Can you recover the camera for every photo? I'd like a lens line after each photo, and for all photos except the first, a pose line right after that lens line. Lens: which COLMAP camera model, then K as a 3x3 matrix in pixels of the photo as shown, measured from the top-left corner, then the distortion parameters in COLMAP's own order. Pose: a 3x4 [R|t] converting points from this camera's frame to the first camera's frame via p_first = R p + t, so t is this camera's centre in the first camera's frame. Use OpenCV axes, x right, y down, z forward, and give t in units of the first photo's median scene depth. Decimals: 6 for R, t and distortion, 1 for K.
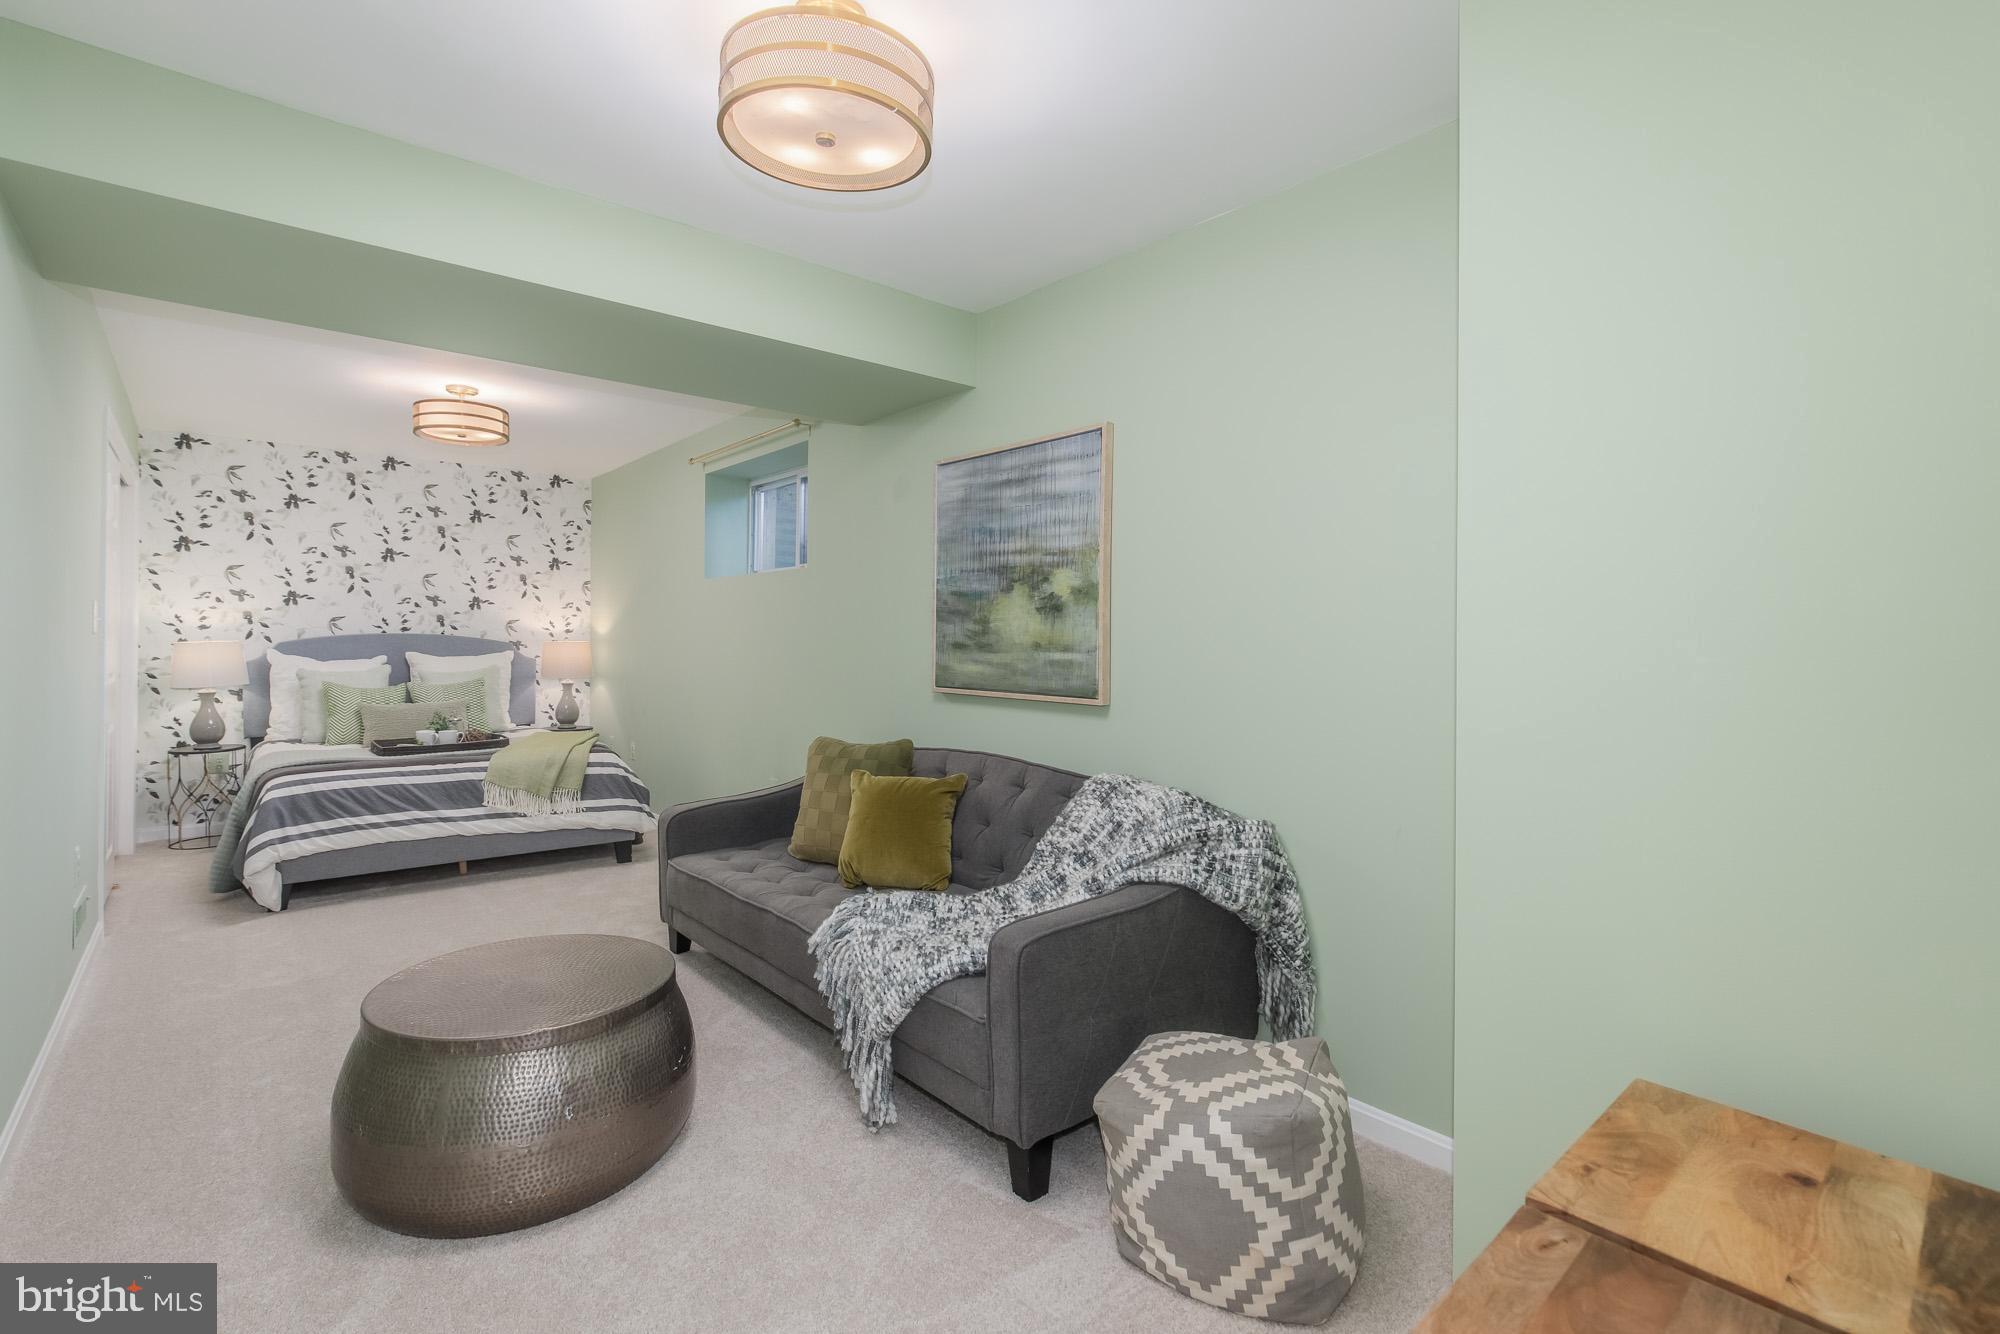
lens RADIAL K [[921.6, 0, 998.8], [0, 921.6, 626.7], [0, 0, 1]] dist [0.001761, 0.000119]
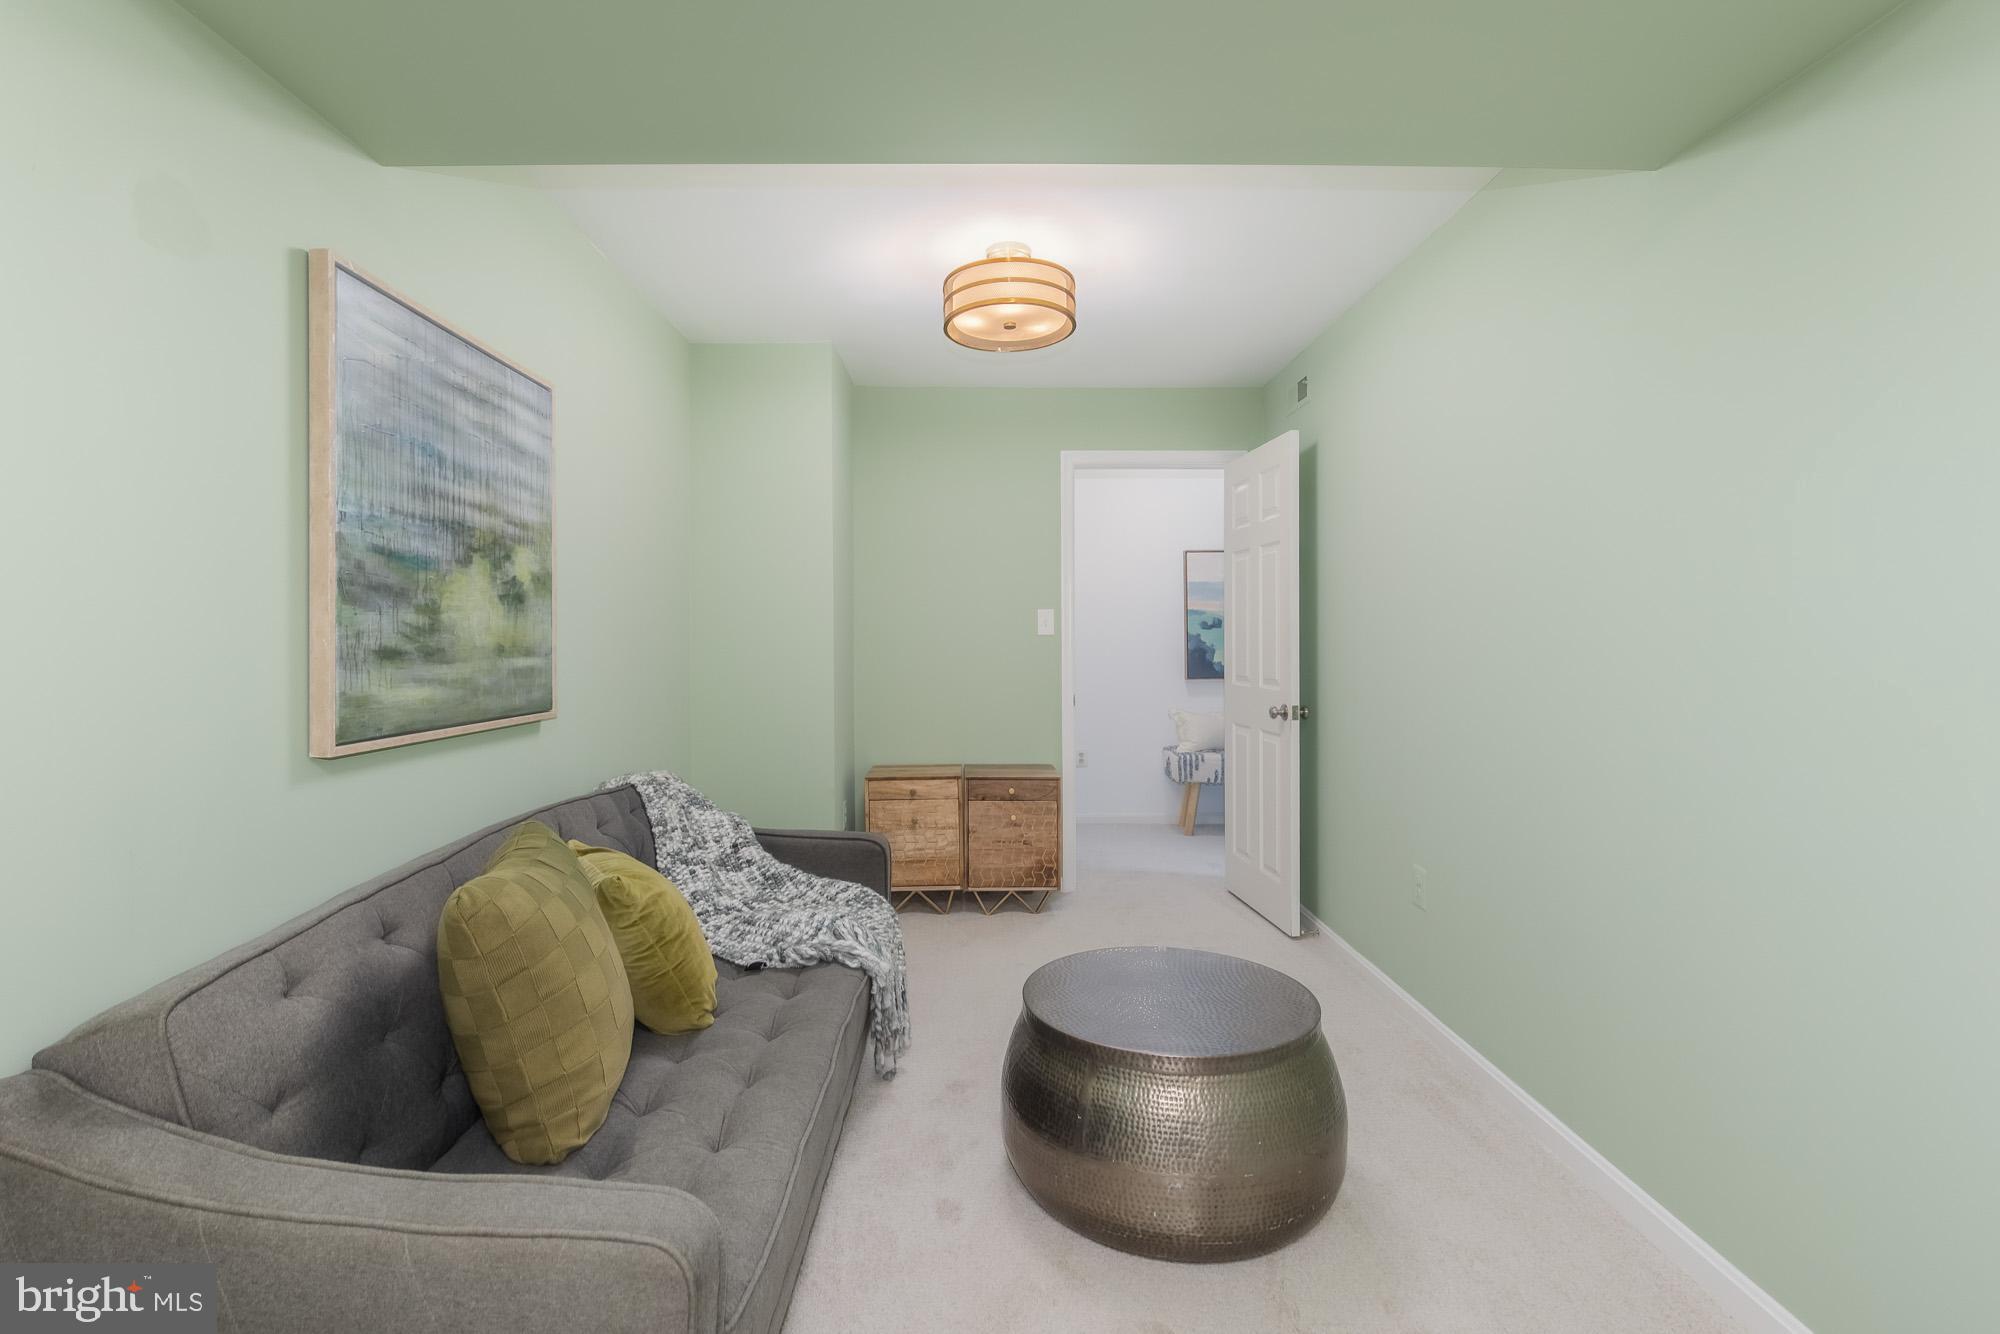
lens RADIAL K [[921.6, 0, 994.7], [0, 921.6, 655.5], [0, 0, 1]] dist [0.001761, 0.000119]
pose [[-0.760063, -0.005862, 0.649823, -0.669919], [0.001867, 0.999935, 0.011203, 0.017361], [-0.649847, 0.009728, -0.760003, 1.234862]]
